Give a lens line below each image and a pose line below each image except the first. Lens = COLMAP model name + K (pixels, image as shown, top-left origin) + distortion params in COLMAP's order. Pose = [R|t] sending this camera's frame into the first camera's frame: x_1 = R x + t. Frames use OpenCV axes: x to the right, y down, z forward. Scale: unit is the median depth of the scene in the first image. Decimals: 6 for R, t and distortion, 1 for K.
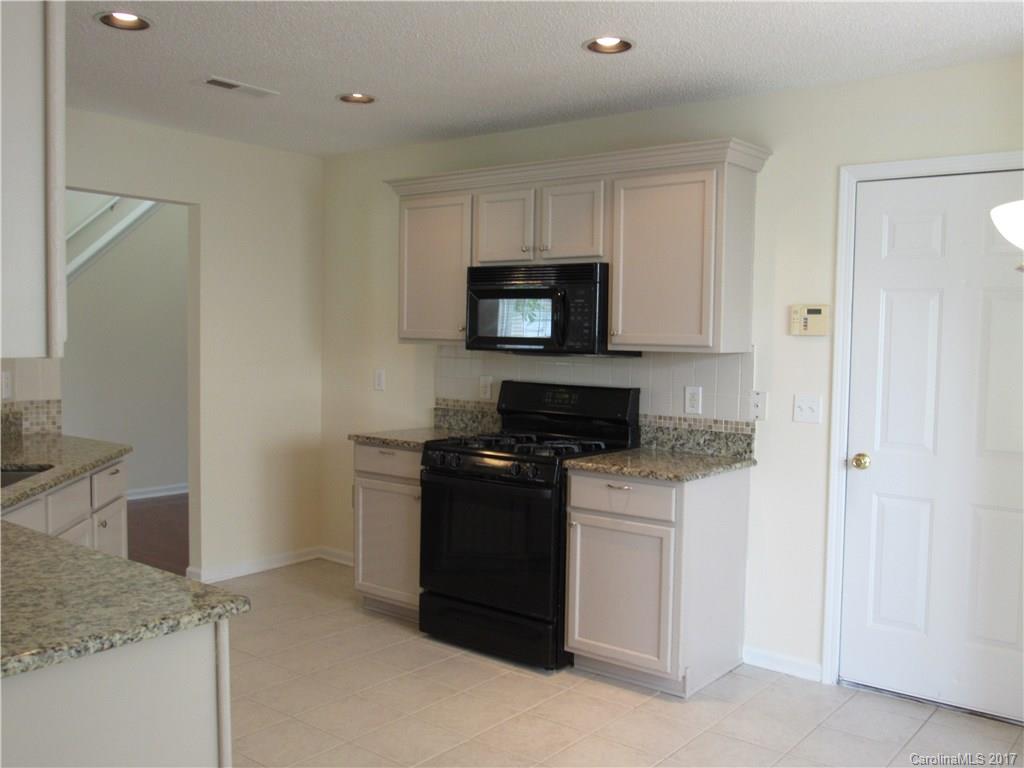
lens RADIAL K [[943.5, 0, 512.1], [0, 943.5, 383.5], [0, 0, 1]] dist [-0.004309, 0.000000]
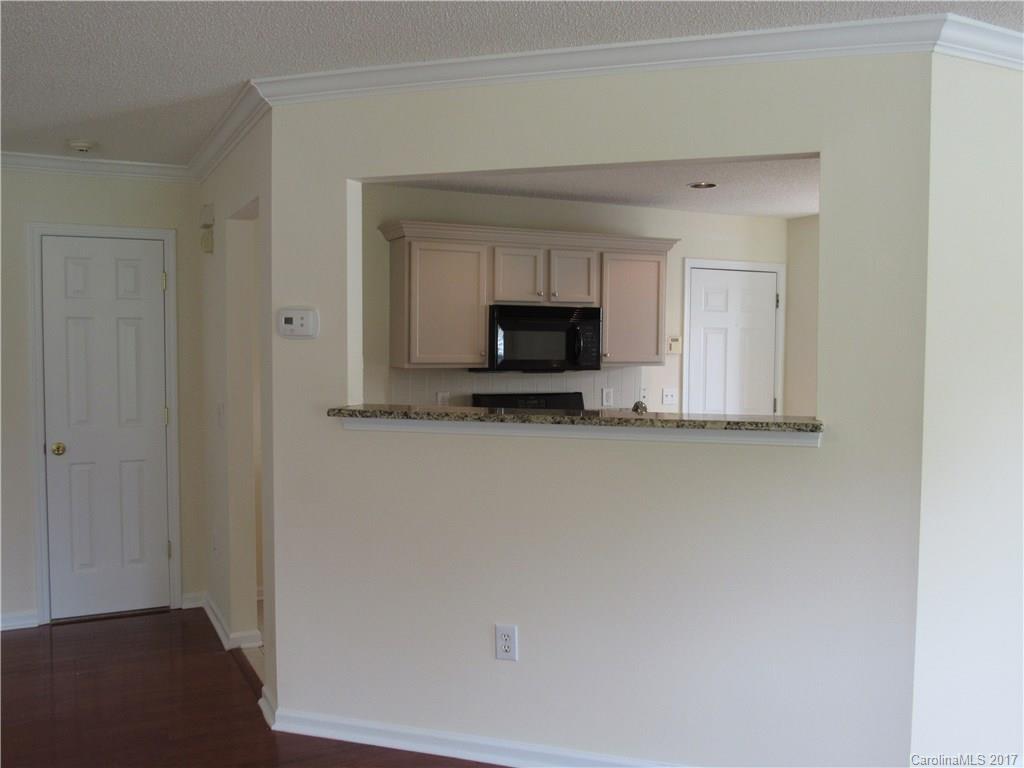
lens RADIAL K [[943.5, 0, 512.0], [0, 943.5, 385.3], [0, 0, 1]] dist [-0.004309, 0.000000]
pose [[0.423699, -0.059753, 0.903830, -1.251764], [0.052073, 0.997778, 0.041553, -0.072992], [-0.904305, 0.029459, 0.425869, 0.483967]]
